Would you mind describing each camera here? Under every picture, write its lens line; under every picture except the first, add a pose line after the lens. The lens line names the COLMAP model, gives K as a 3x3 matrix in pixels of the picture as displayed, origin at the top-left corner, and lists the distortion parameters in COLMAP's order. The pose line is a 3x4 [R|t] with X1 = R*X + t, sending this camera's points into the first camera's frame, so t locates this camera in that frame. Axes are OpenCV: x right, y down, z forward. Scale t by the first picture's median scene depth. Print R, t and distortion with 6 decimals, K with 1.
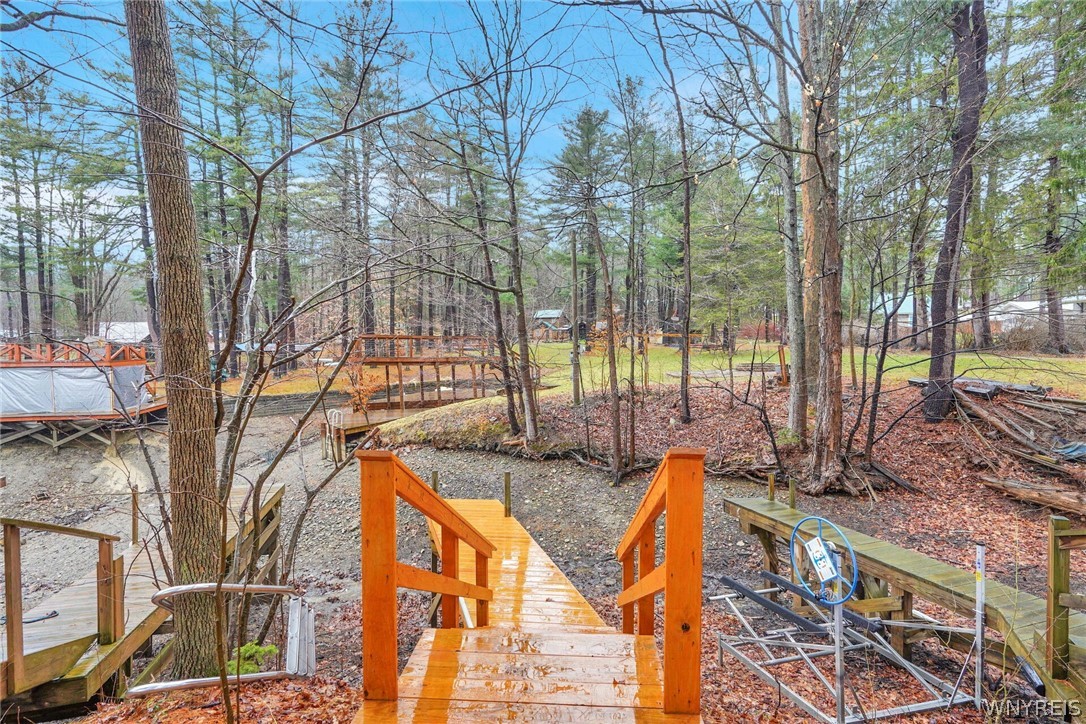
lens RADIAL K [[513.0, 0, 537.7], [0, 513.0, 368.3], [0, 0, 1]] dist [0.001921, 0.001825]
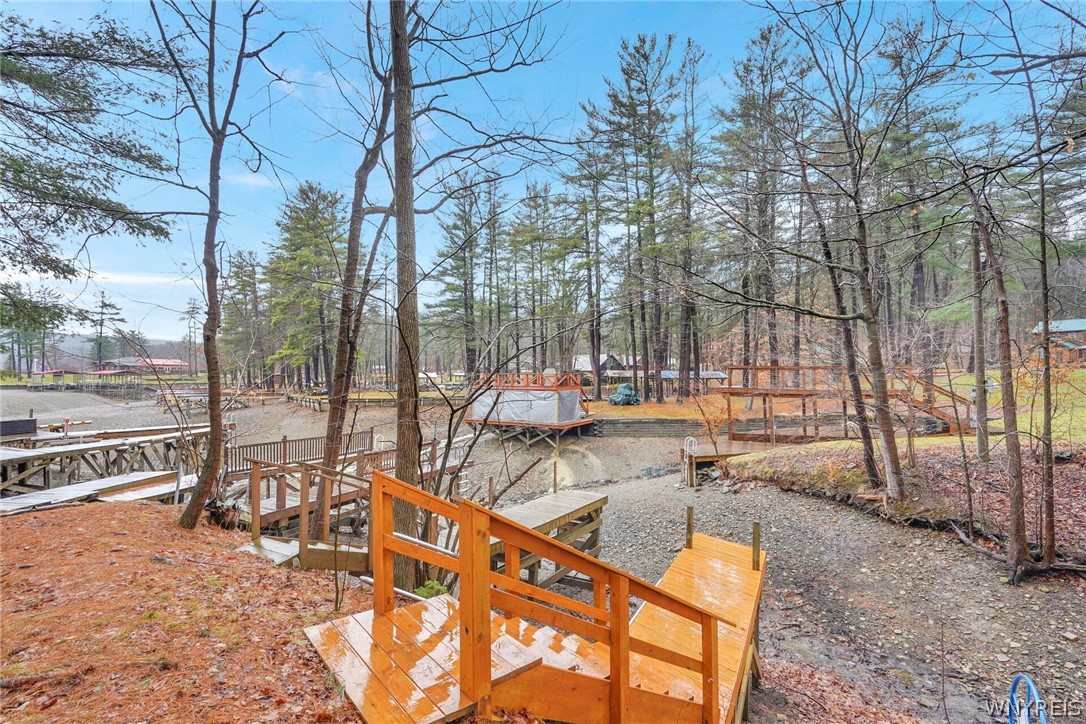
lens RADIAL K [[513.0, 0, 537.7], [0, 513.0, 368.3], [0, 0, 1]] dist [0.001921, 0.001825]
pose [[0.684809, -0.004367, -0.728709, 0.189324], [-0.030433, 0.998938, -0.034586, -0.018541], [0.728087, 0.045861, 0.683949, 0.026814]]
